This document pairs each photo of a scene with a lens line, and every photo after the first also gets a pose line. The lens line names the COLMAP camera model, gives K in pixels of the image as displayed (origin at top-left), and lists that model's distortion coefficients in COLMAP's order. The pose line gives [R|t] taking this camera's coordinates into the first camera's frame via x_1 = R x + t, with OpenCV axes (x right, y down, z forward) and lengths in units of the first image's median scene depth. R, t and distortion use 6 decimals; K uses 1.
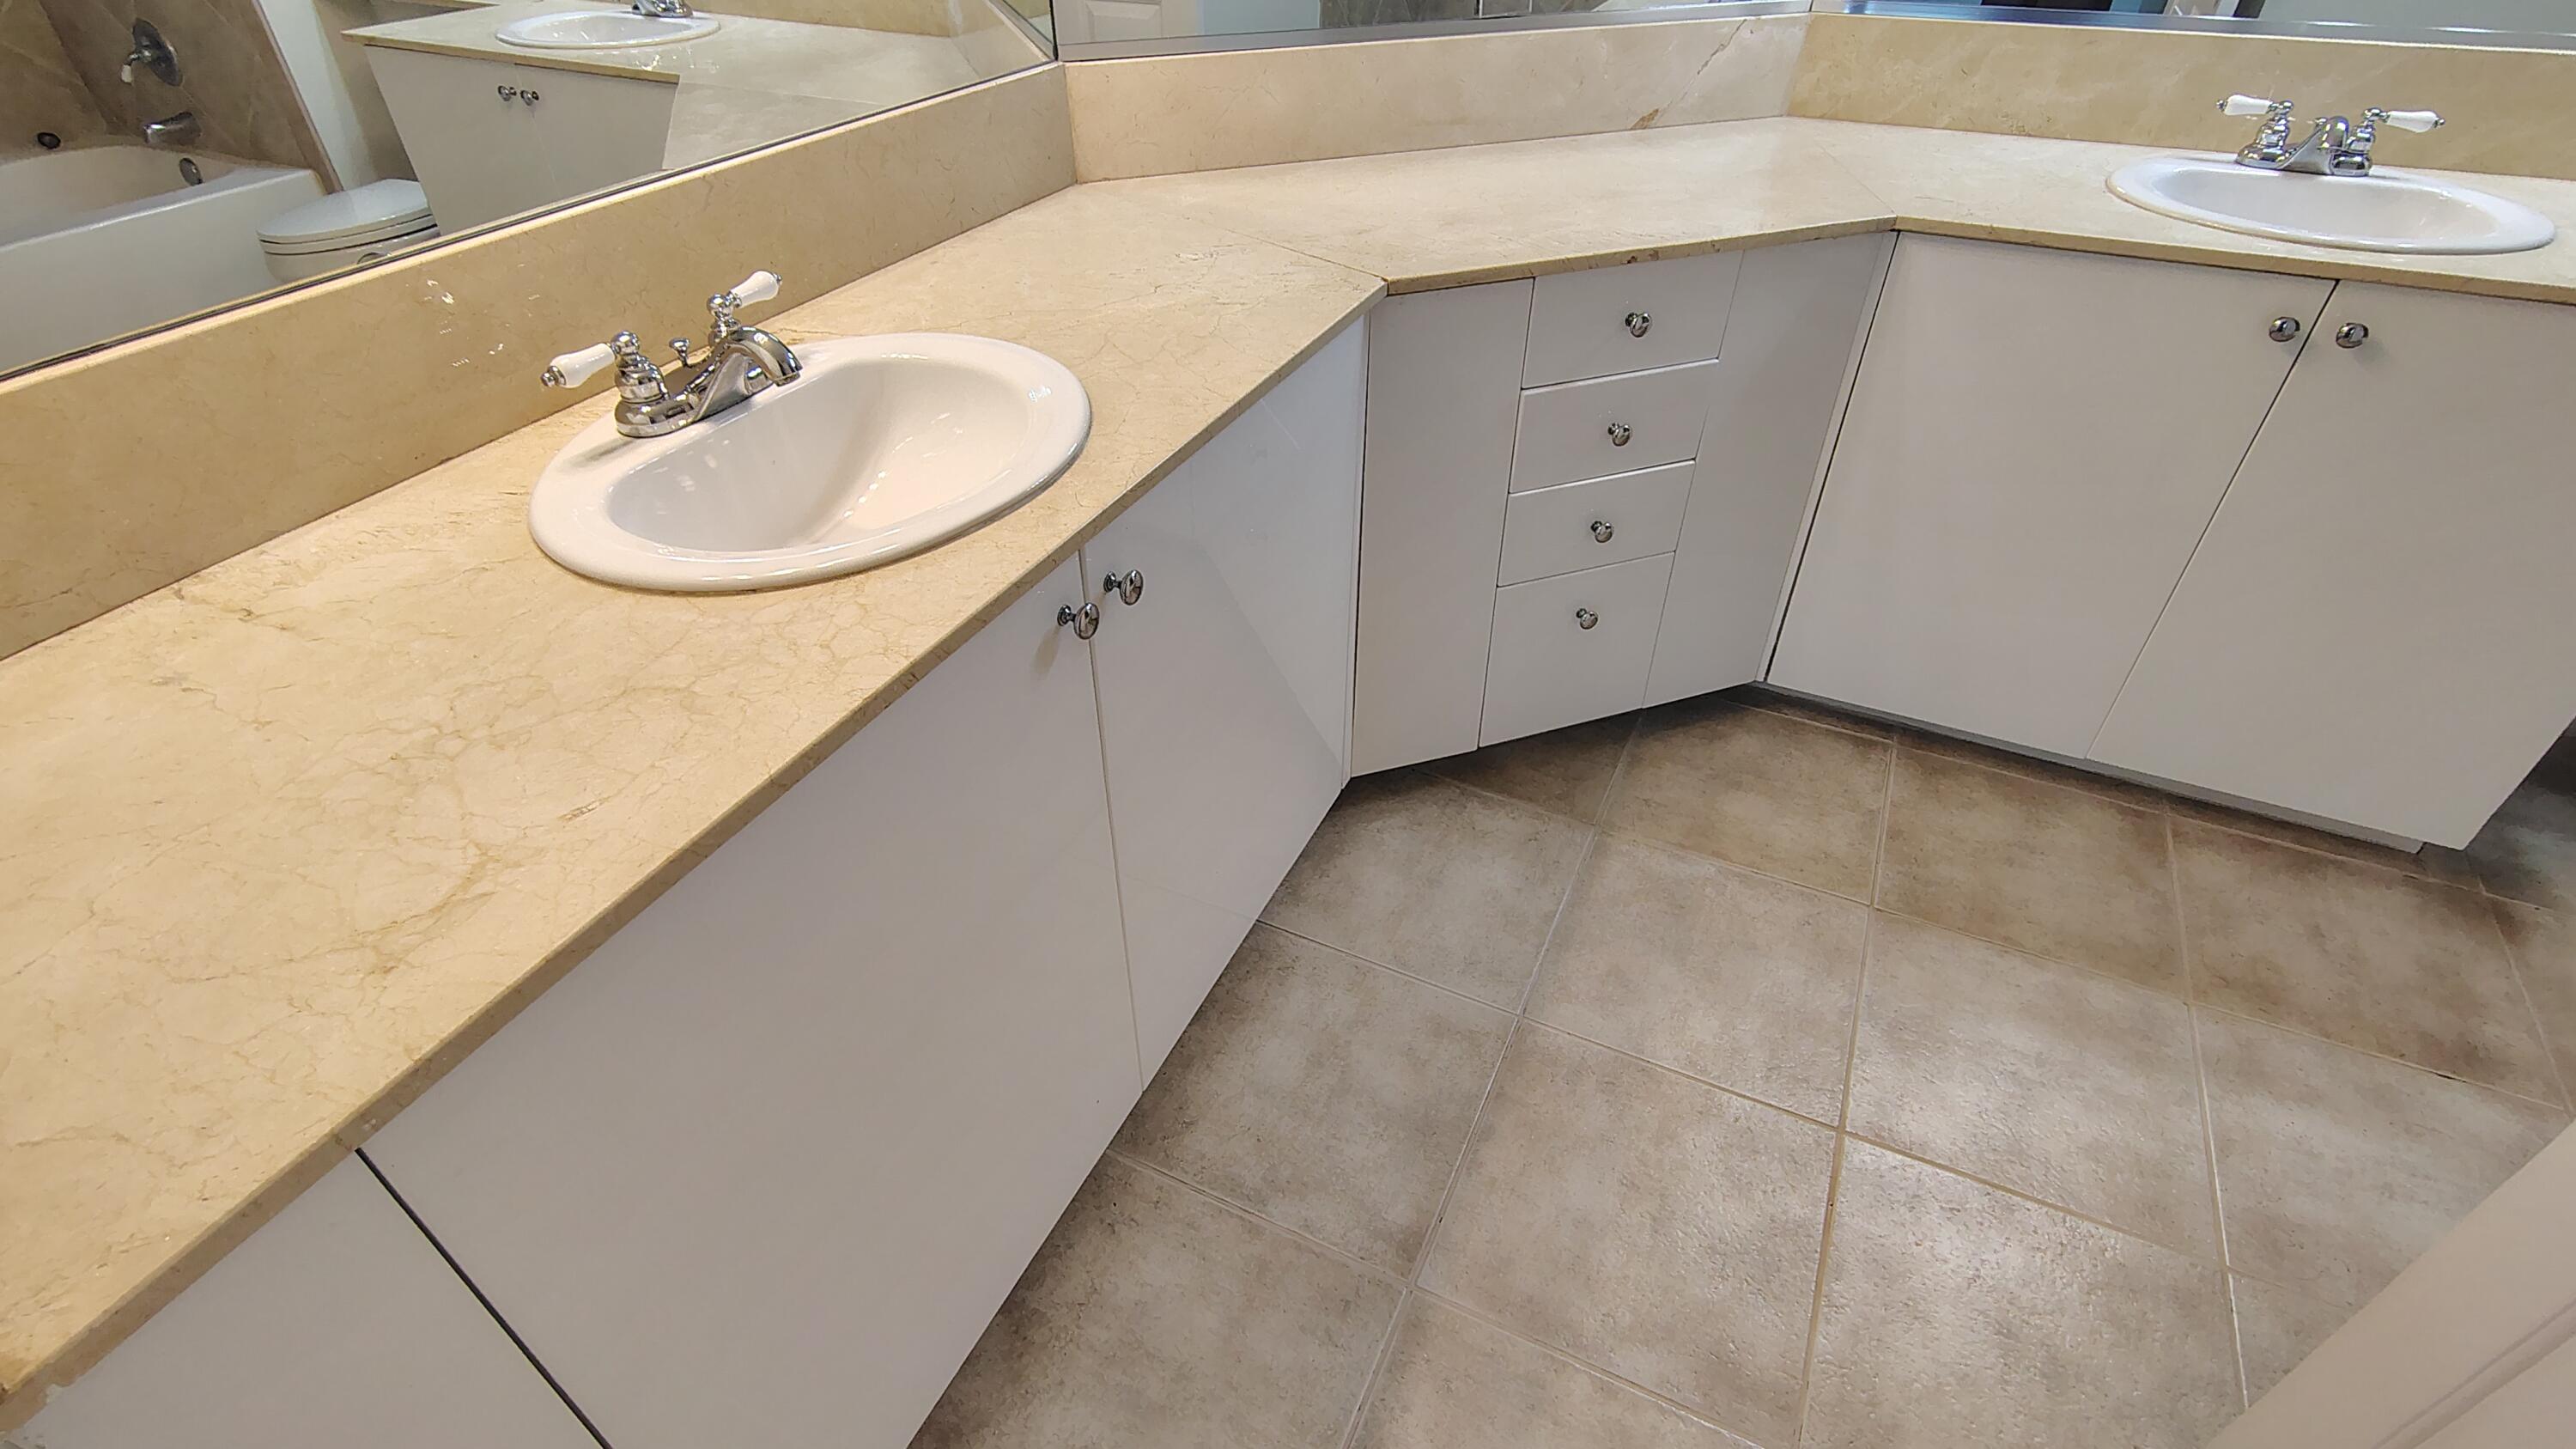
lens RADIAL K [[1206.2, 0, 1284.5], [0, 1206.2, 724.5], [0, 0, 1]] dist [-0.019220, 0.010005]
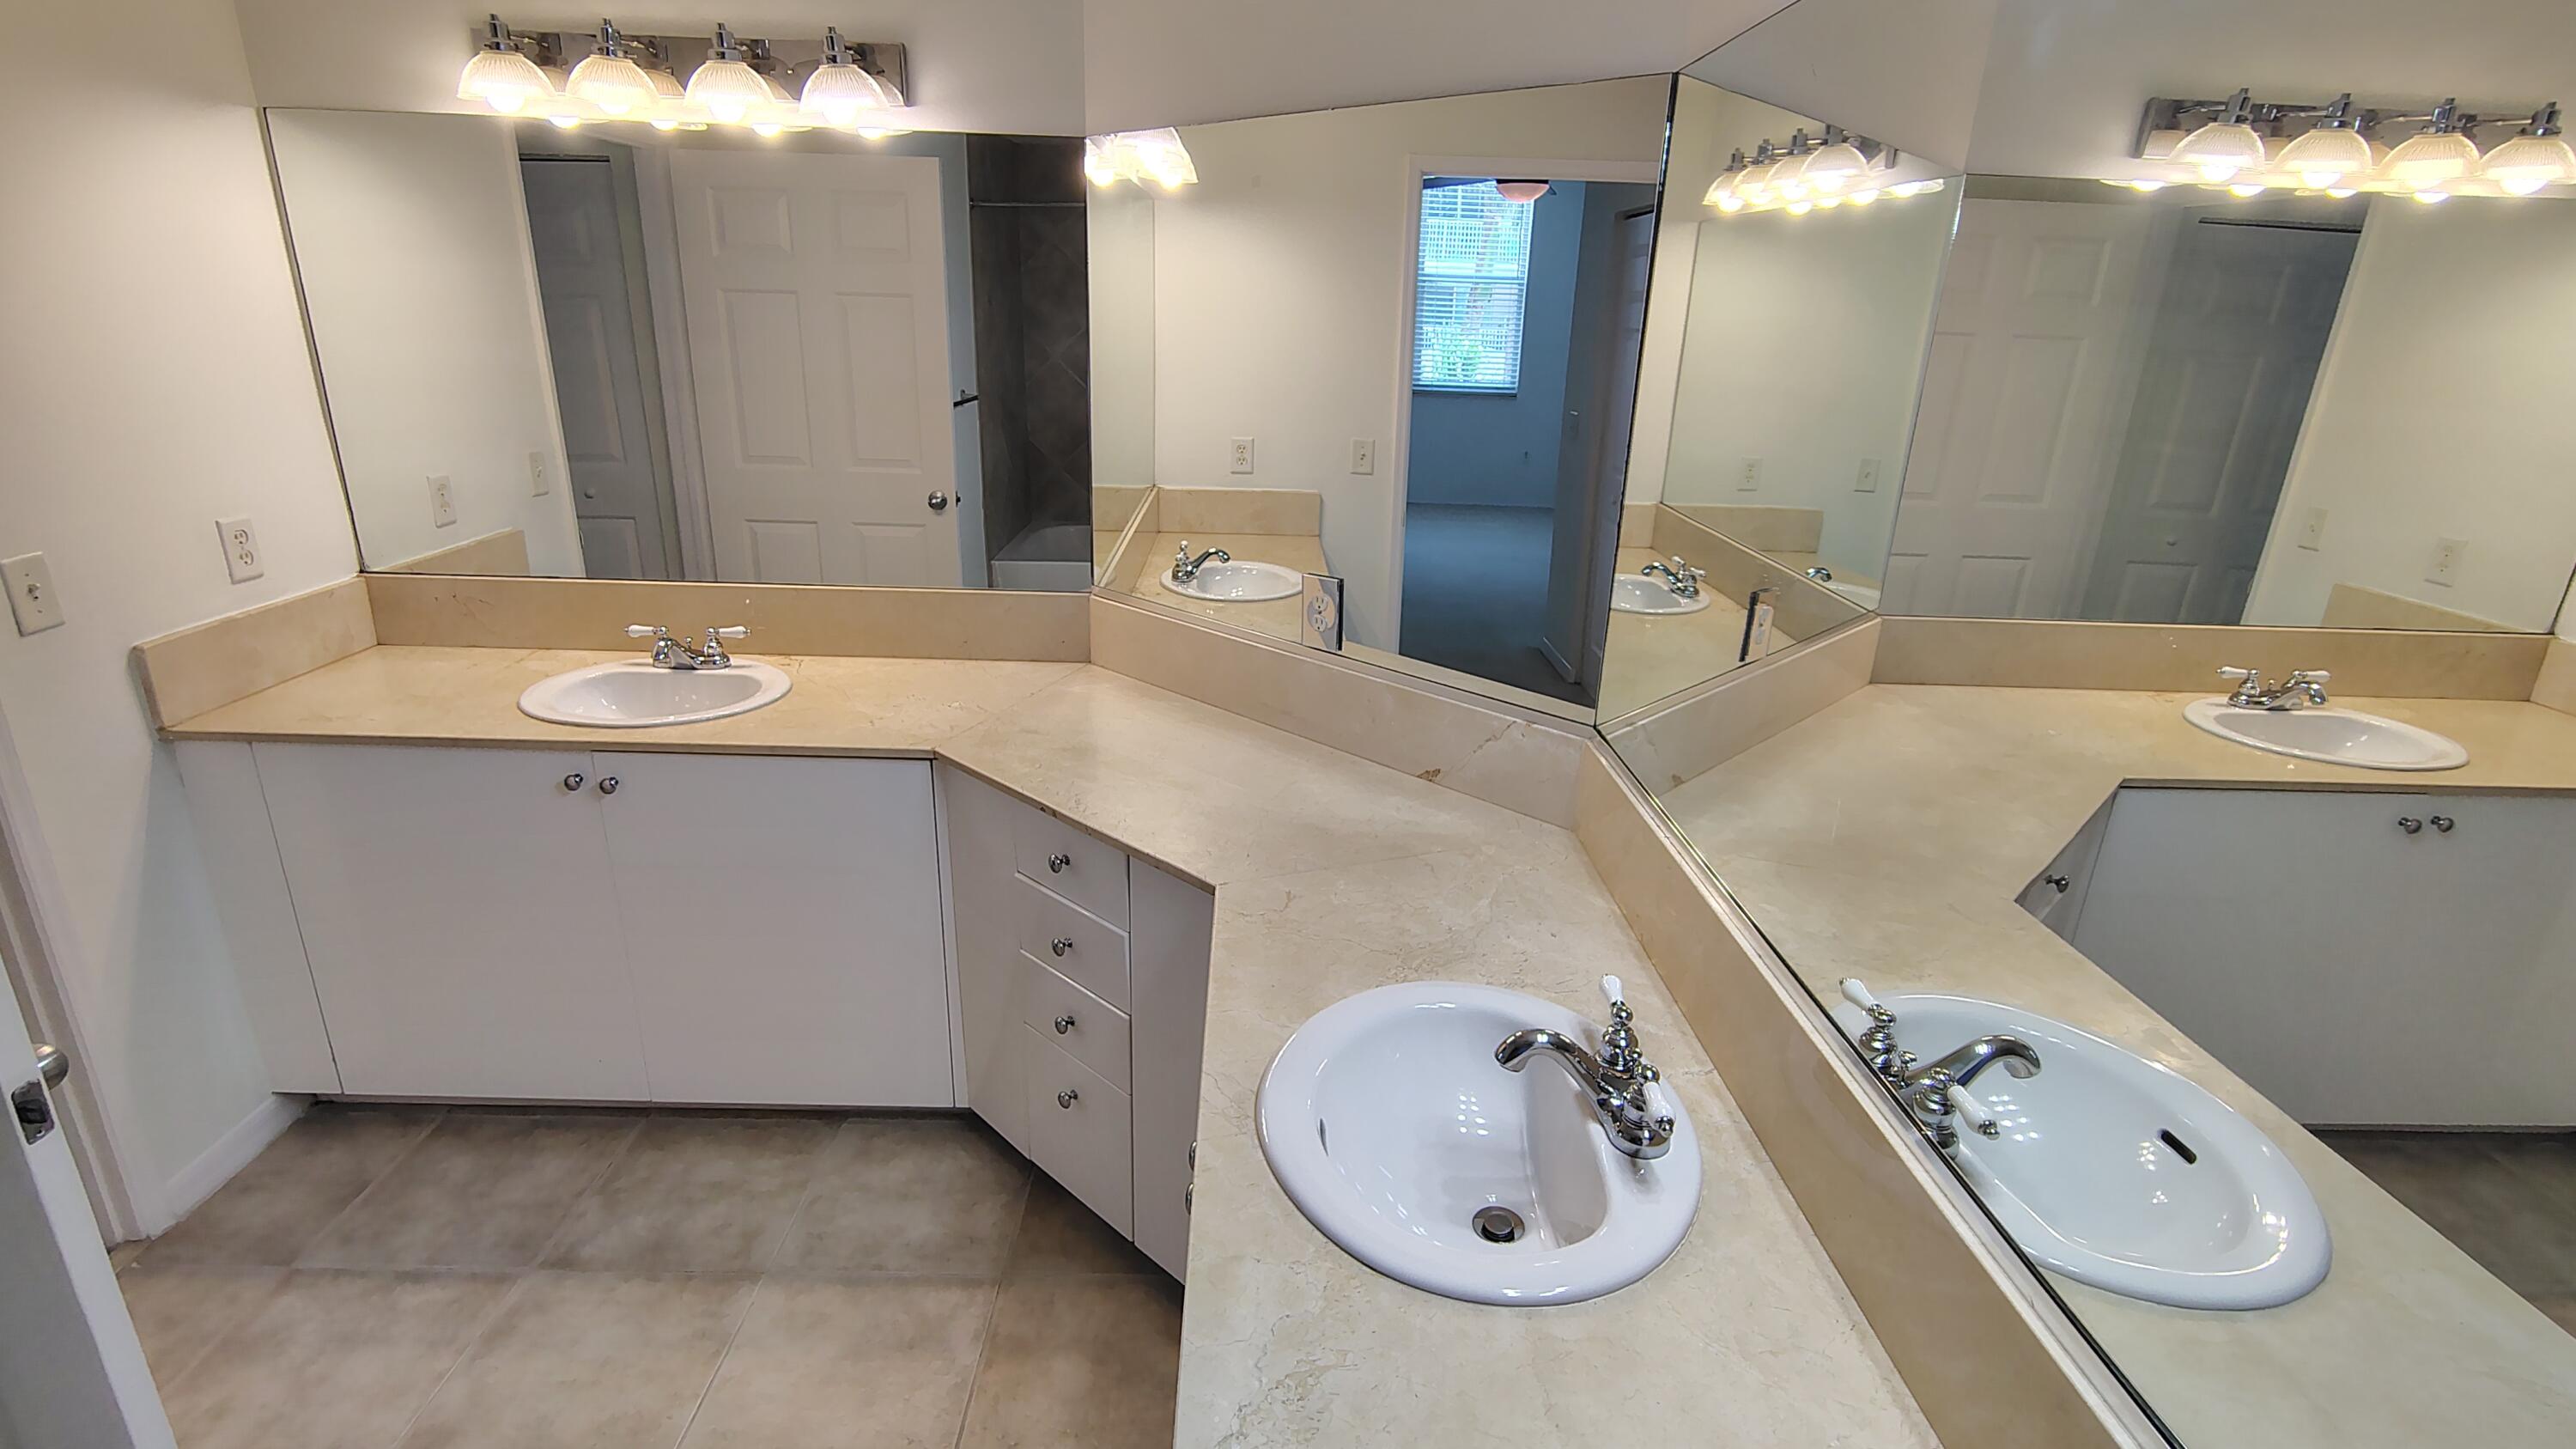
lens RADIAL K [[1206.2, 0, 1284.5], [0, 1206.2, 724.5], [0, 0, 1]] dist [-0.019220, 0.010005]
pose [[0.450568, 0.310377, -0.837051, 1.372577], [-0.581553, 0.813428, -0.011420, -0.558650], [0.677337, 0.491935, 0.547005, 0.389694]]
